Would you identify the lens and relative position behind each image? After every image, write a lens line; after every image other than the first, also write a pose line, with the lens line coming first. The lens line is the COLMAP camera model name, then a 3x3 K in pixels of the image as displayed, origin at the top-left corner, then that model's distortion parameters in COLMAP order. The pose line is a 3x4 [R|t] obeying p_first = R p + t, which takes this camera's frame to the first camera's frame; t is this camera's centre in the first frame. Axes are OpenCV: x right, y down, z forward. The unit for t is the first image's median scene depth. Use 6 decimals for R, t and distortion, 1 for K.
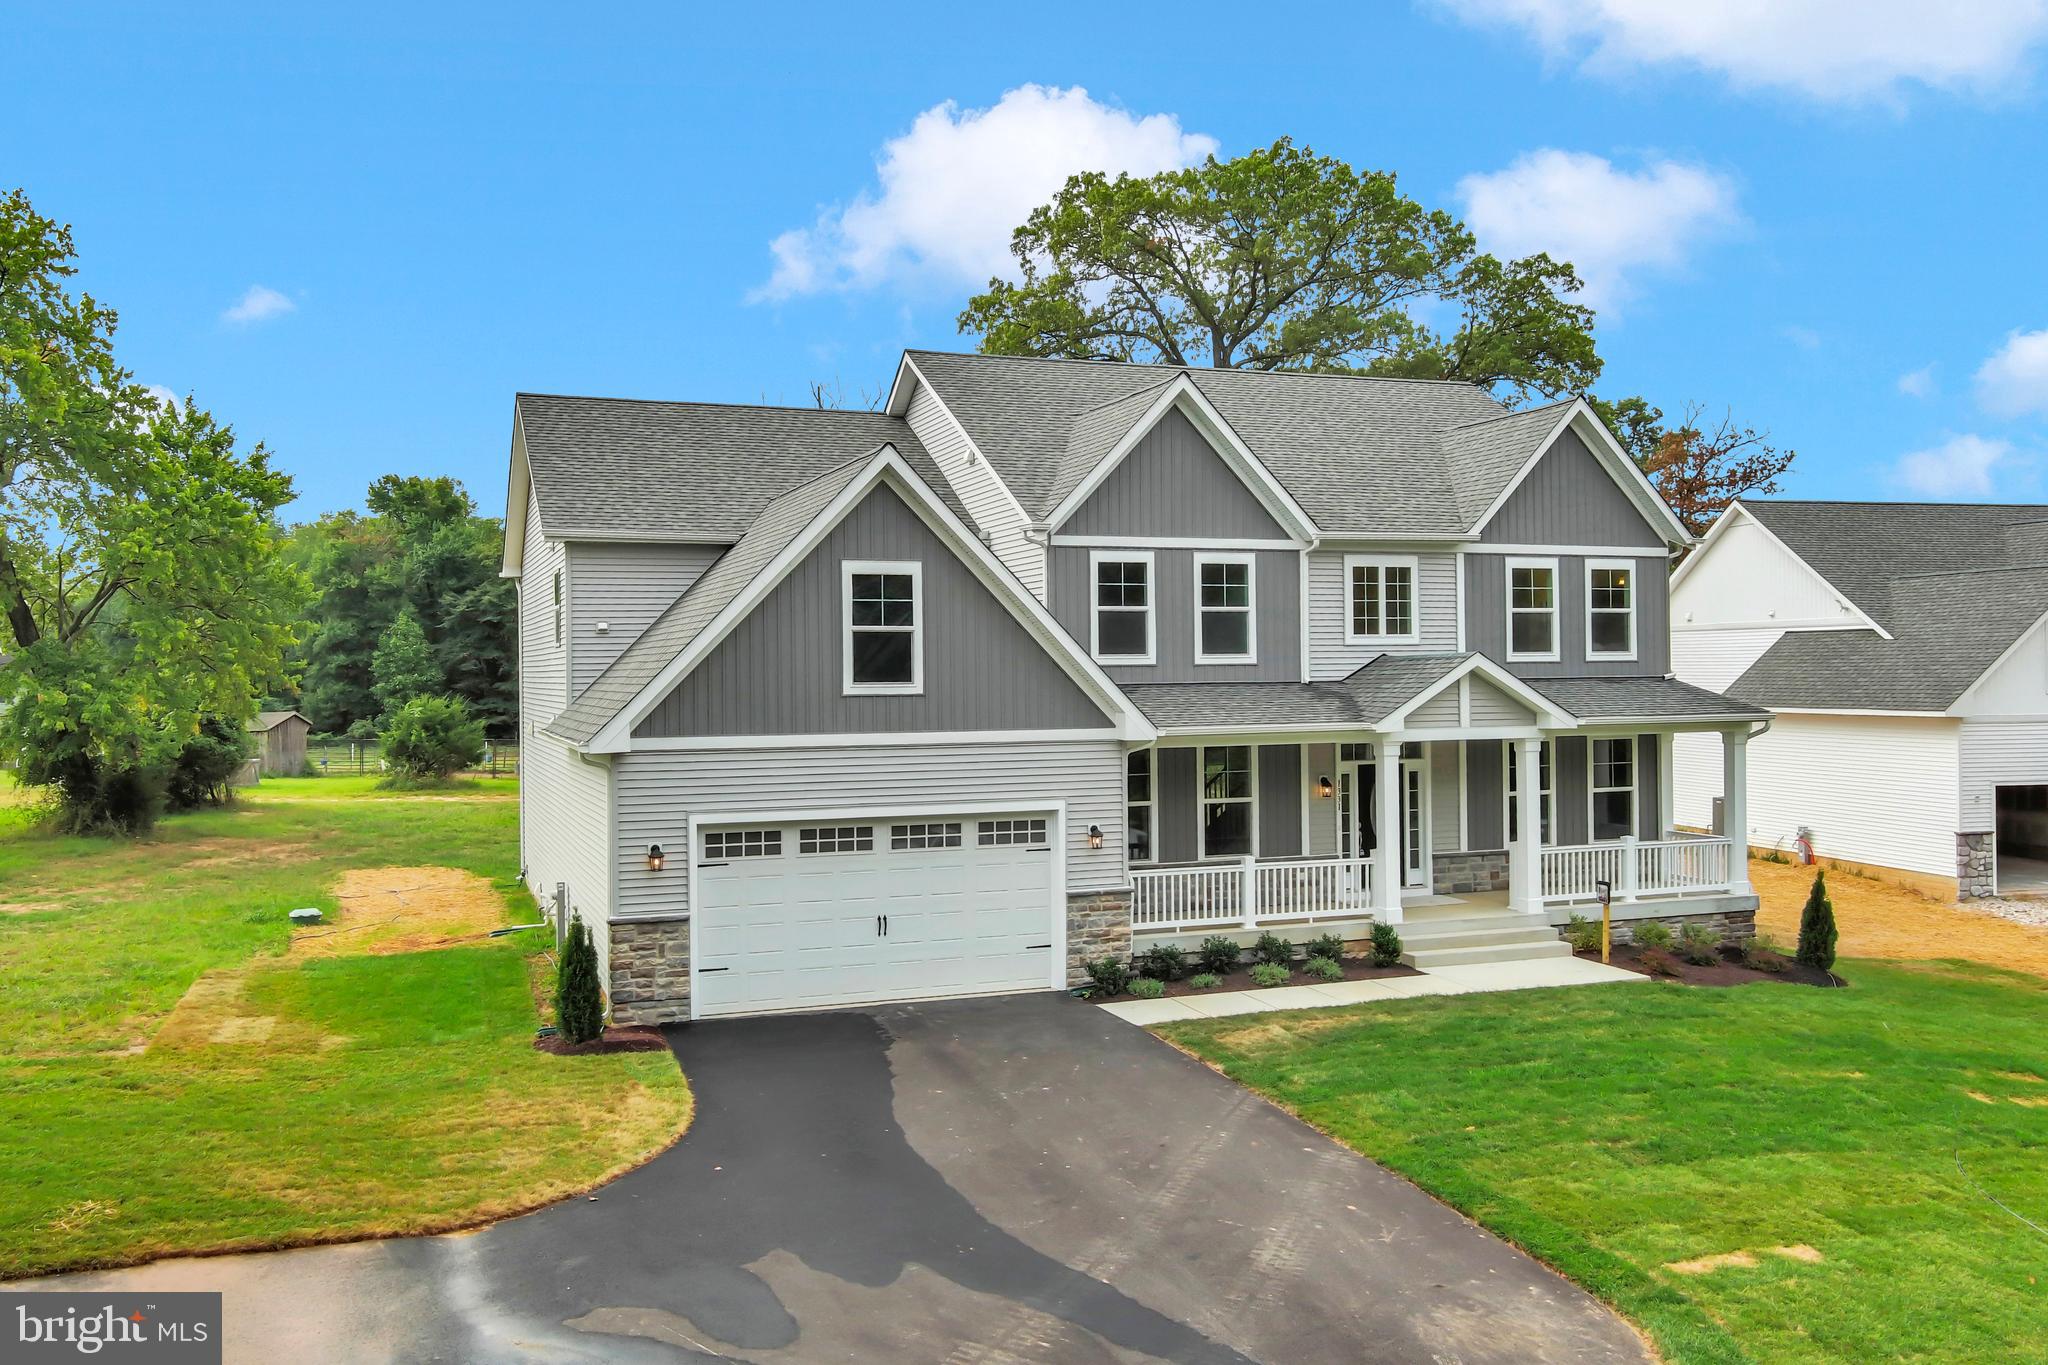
lens RADIAL K [[1644.8, 0, 1024.0], [0, 1644.8, 682.5], [0, 0, 1]] dist [0.046300, -0.087037]
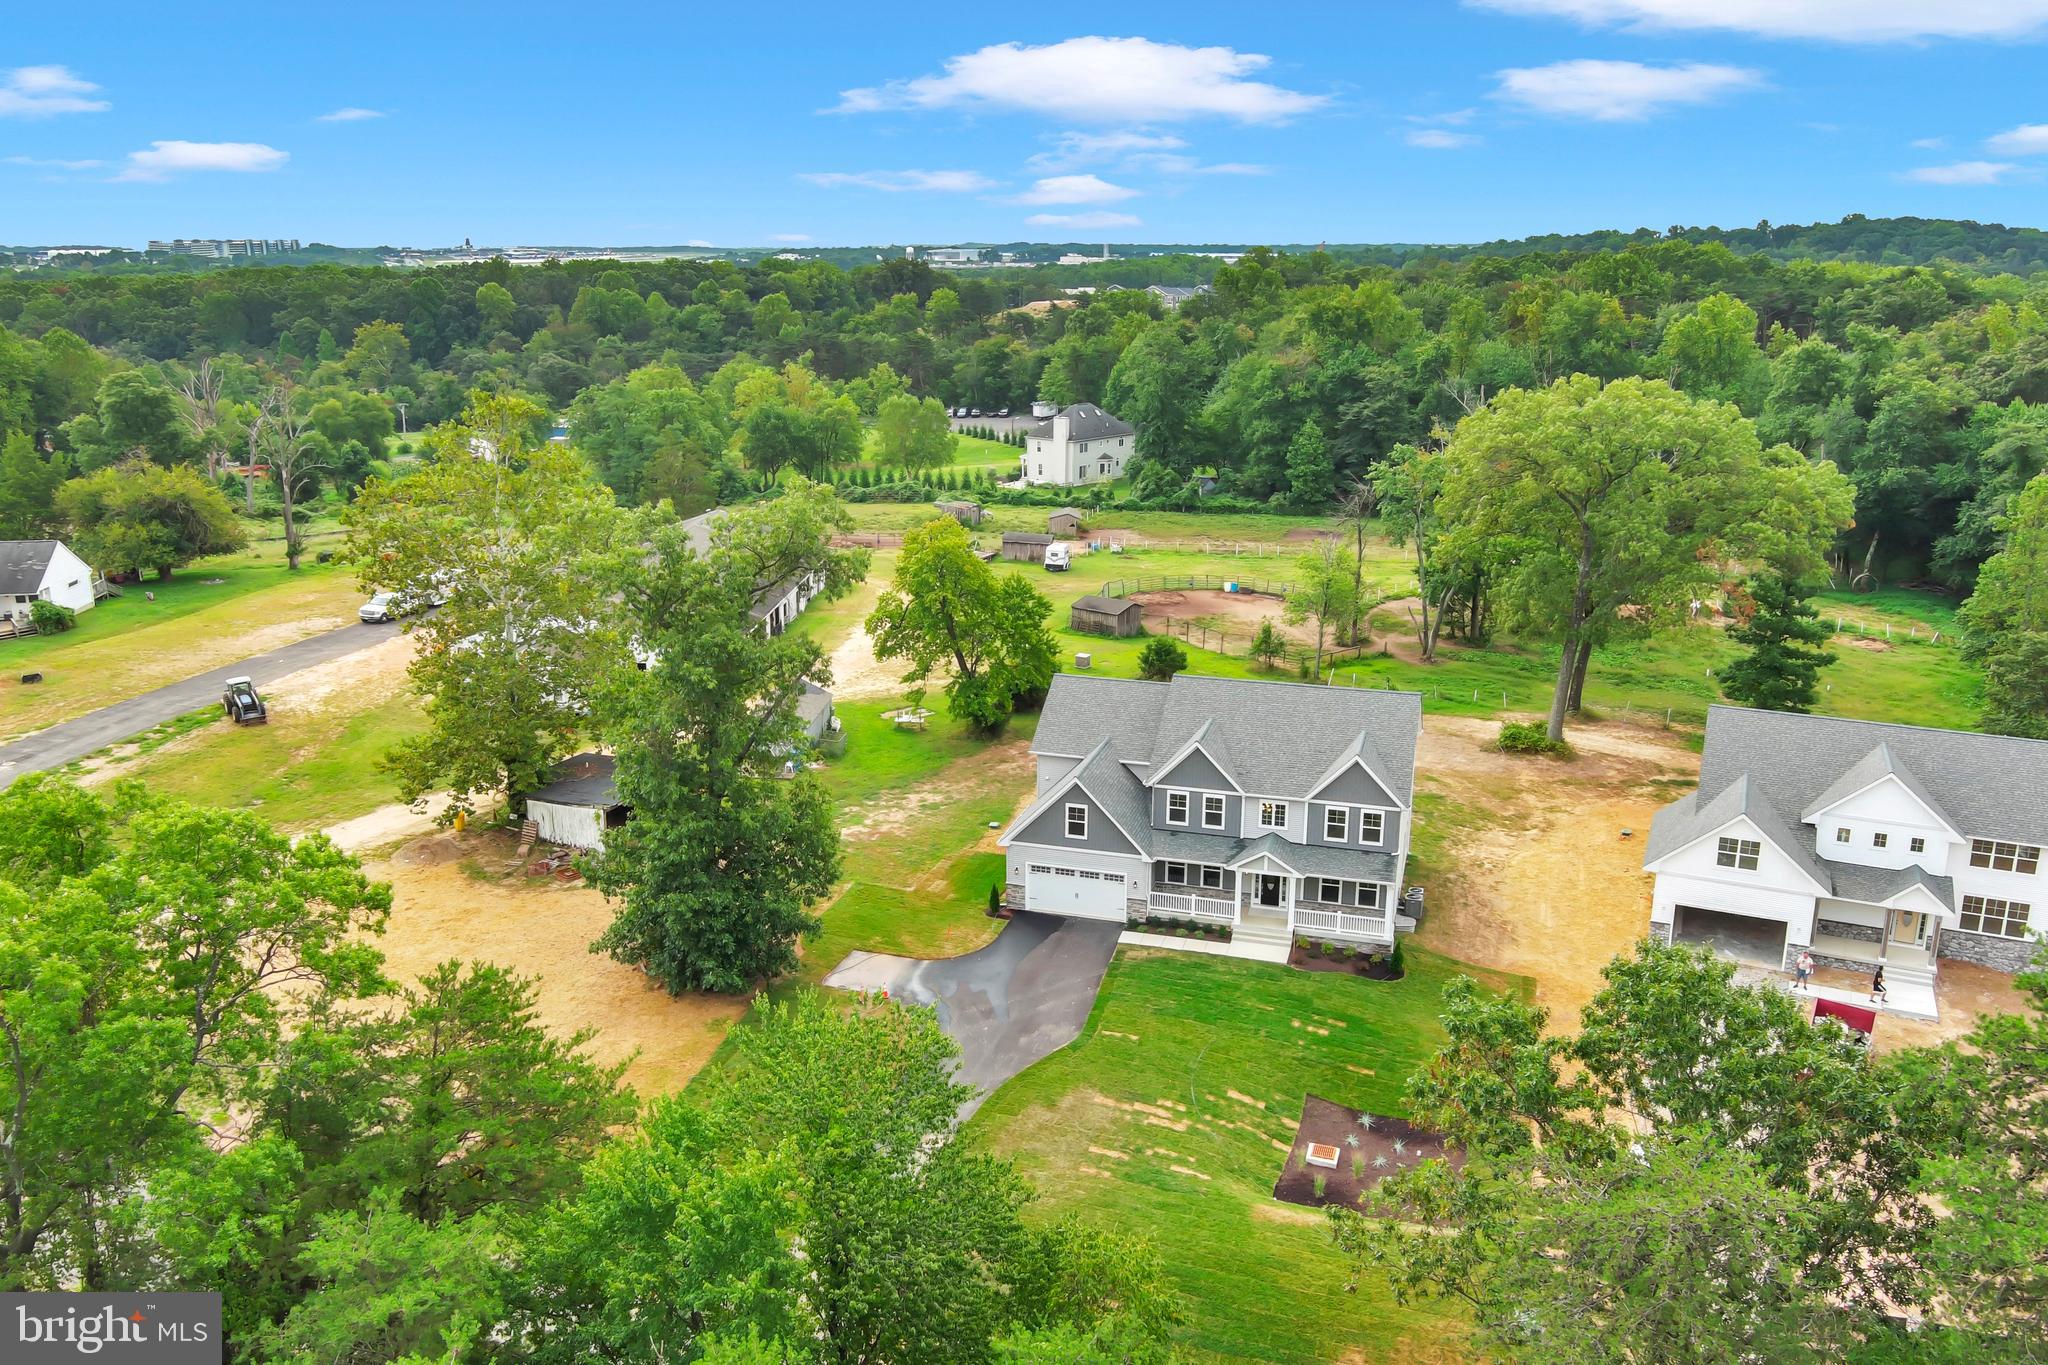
lens RADIAL K [[1609.5, 0, 1024.0], [0, 1609.5, 682.5], [0, 0, 1]] dist [0.035259, -0.051092]
pose [[0.797702, 0.170598, -0.578419, 1.567129], [-0.016321, 0.964908, 0.262080, -1.079940], [0.602832, -0.199622, 0.772493, -1.515756]]
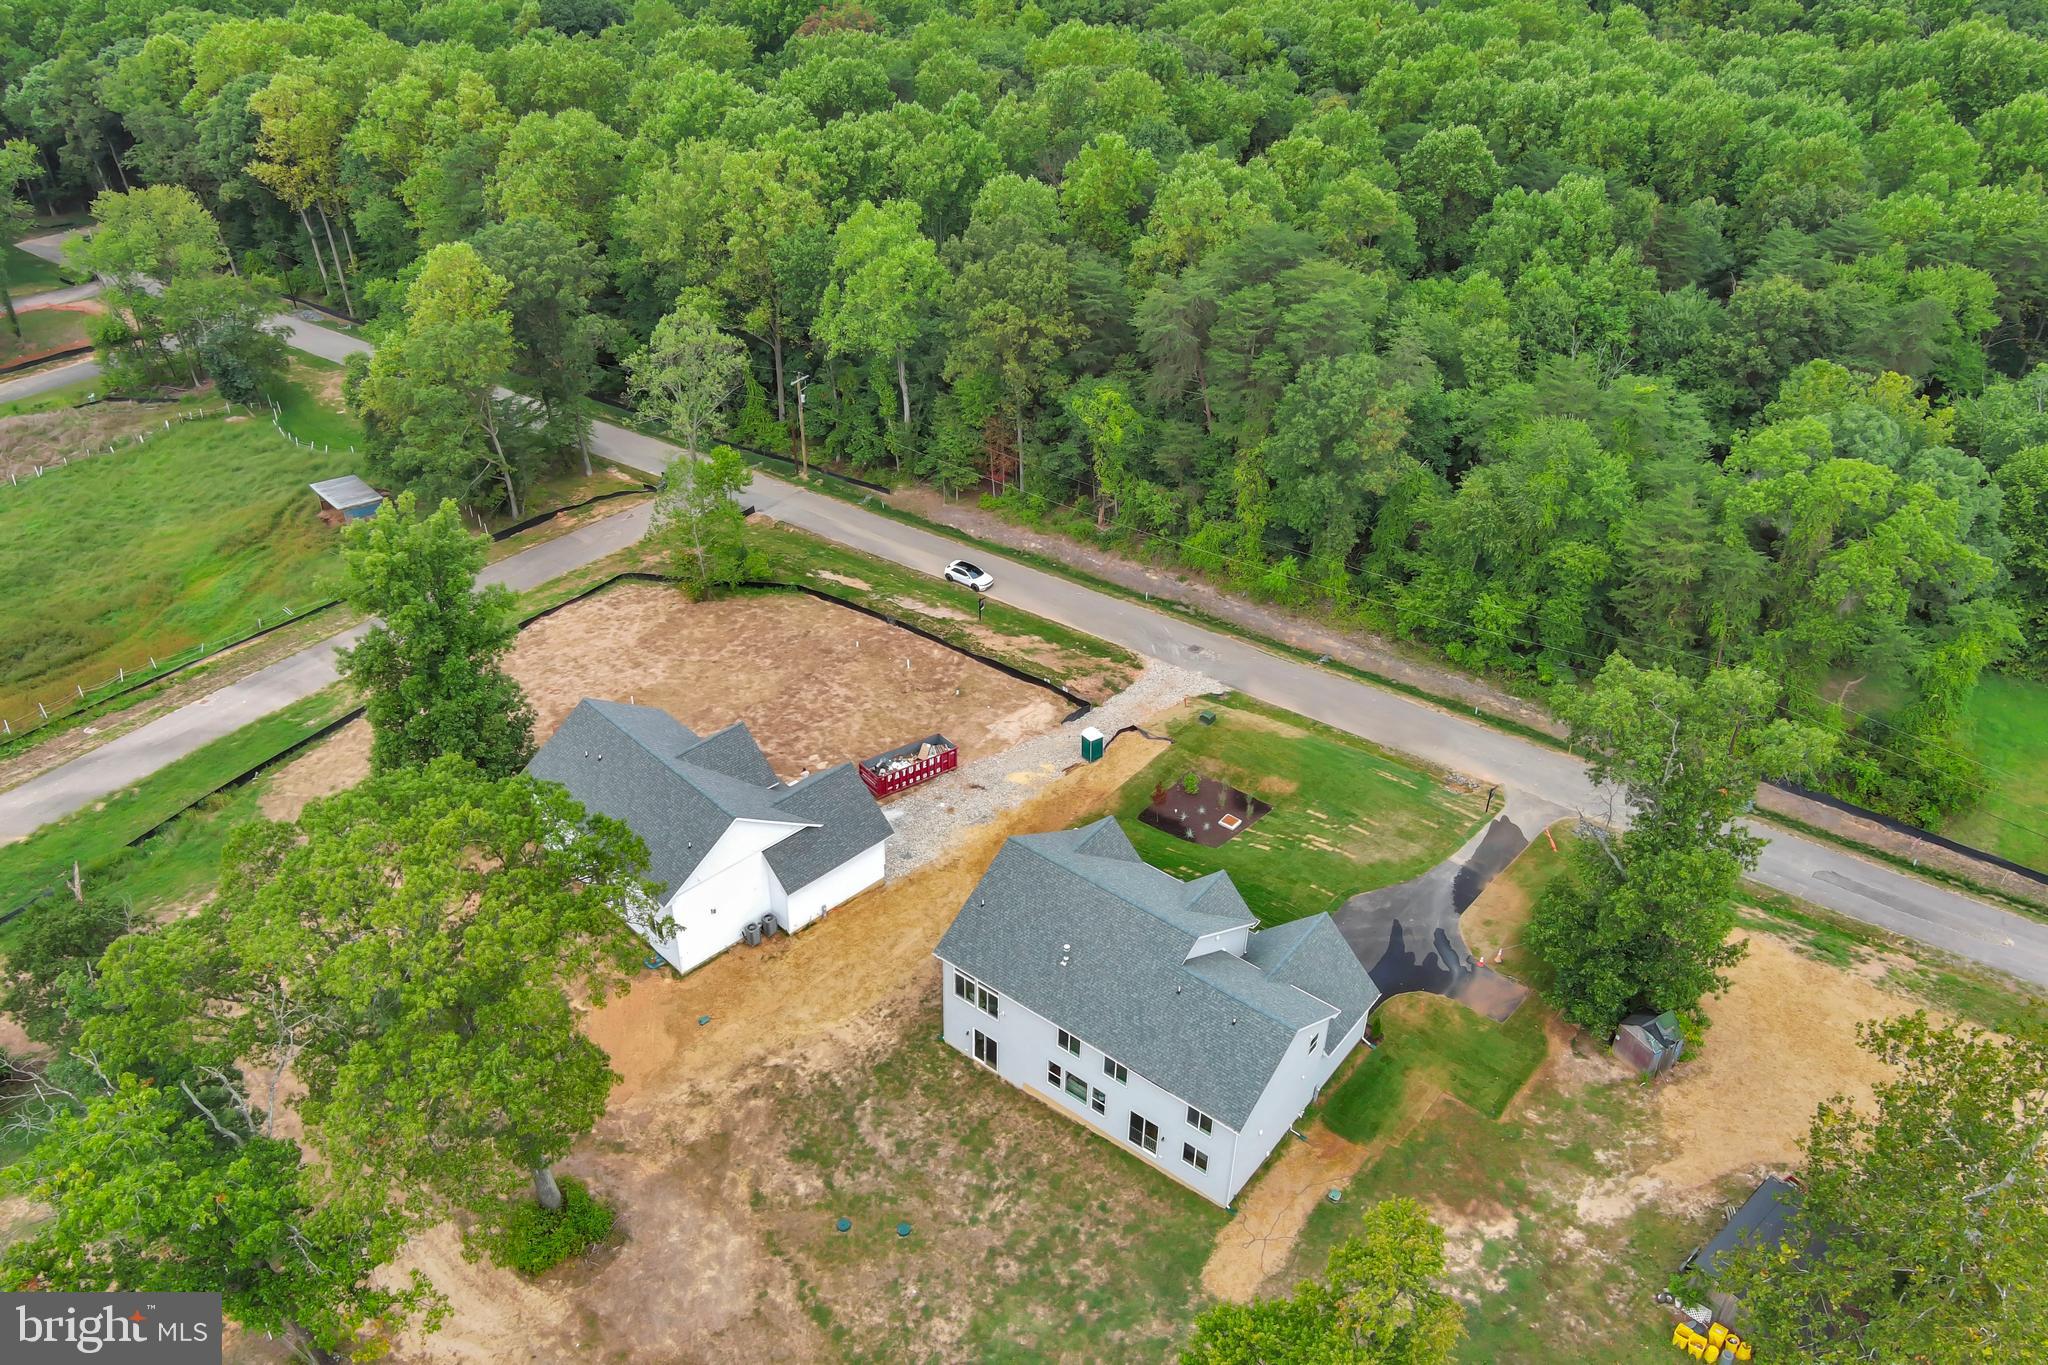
lens RADIAL K [[1588.4, 0, 1018.1], [0, 1588.4, 675.0], [0, 0, 1]] dist [0.030569, -0.050688]
pose [[-0.520837, -0.486849, 0.701218, -1.878917], [-0.000231, 0.821510, 0.570195, -2.503099], [-0.853656, 0.296817, -0.427985, 2.719866]]
